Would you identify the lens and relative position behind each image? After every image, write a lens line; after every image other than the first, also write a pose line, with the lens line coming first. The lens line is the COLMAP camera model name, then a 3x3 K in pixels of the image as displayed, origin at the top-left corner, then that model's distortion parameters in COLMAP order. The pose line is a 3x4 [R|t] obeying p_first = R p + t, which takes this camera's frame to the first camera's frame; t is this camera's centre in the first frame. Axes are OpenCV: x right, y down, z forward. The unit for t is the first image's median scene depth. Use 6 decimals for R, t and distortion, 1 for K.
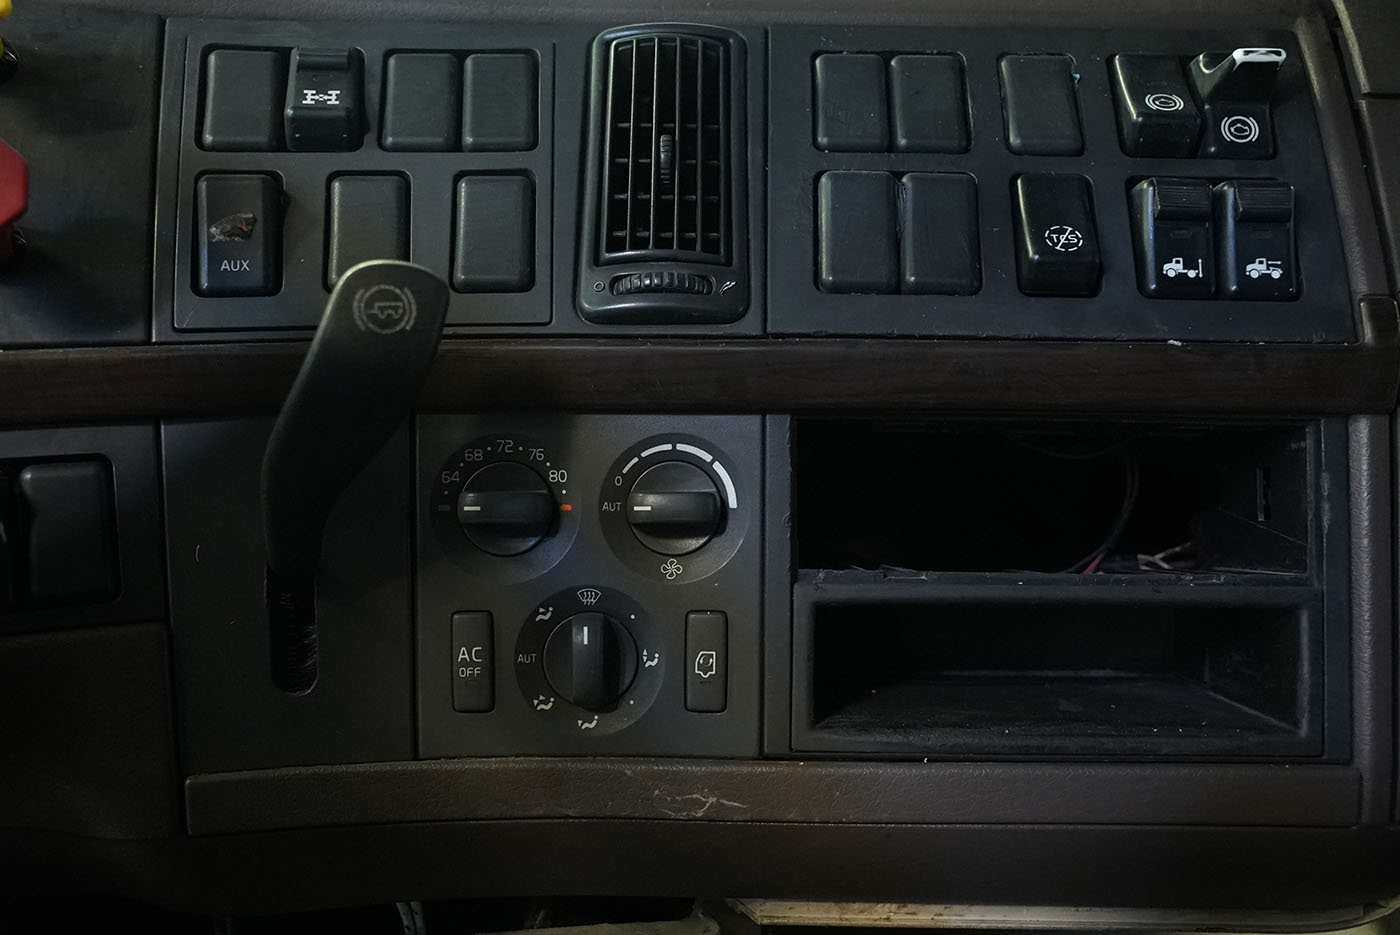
lens RADIAL K [[1279.4, 0, 744.3], [0, 1279.4, 467.9], [0, 0, 1]] dist [-0.070639, 0.001403]
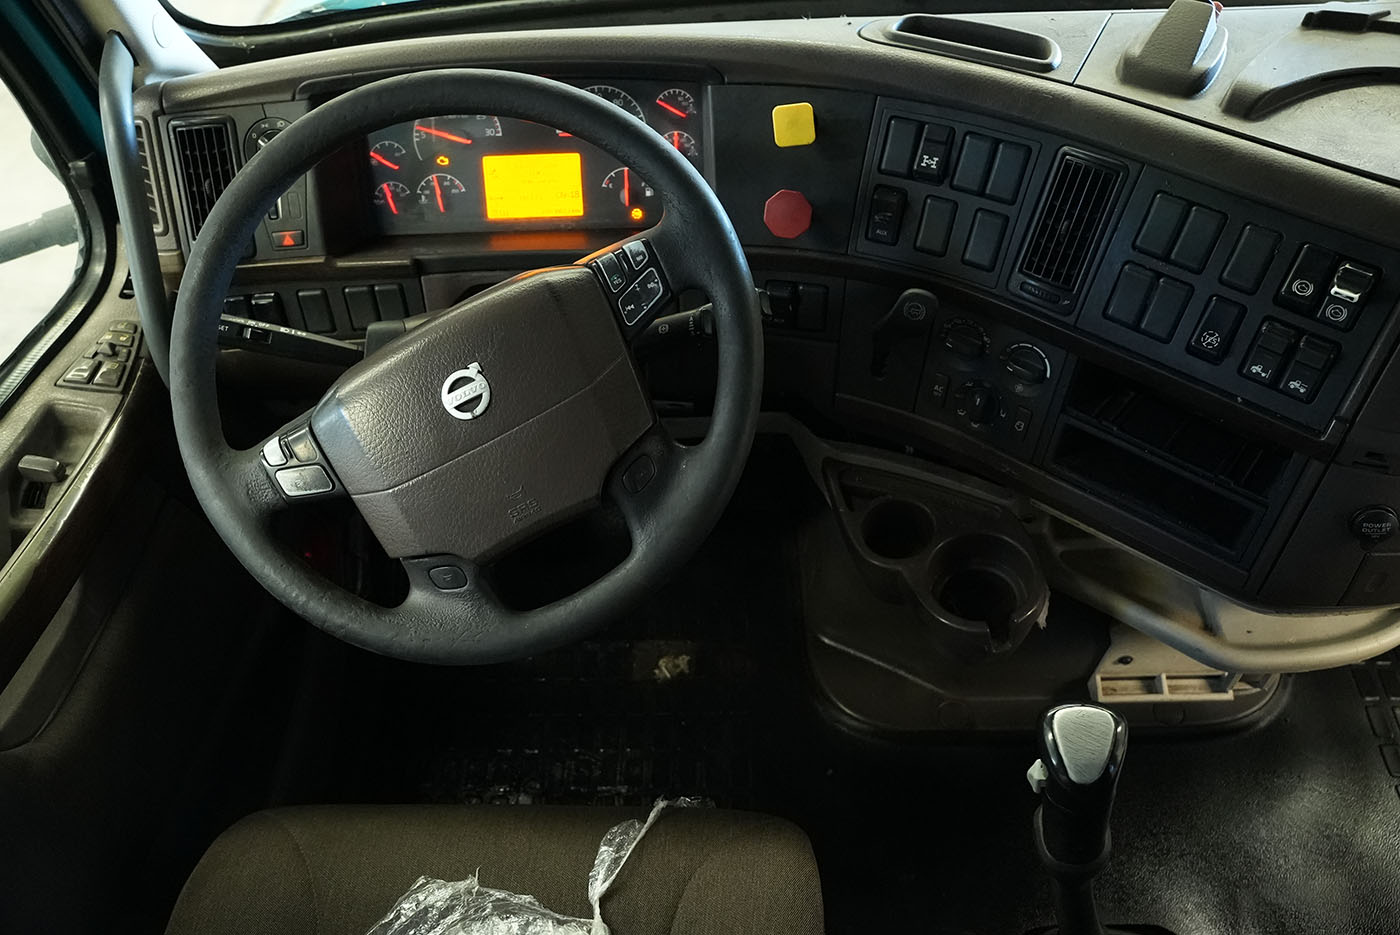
lens RADIAL K [[1190.1, 0, 700.0], [0, 1190.1, 467.5], [0, 0, 1]] dist [0.001616, 0.001279]
pose [[0.803899, 0.412806, -0.428180, 0.499247], [-0.052275, 0.766167, 0.640512, -1.251161], [0.592464, -0.492524, 0.637500, -0.932960]]
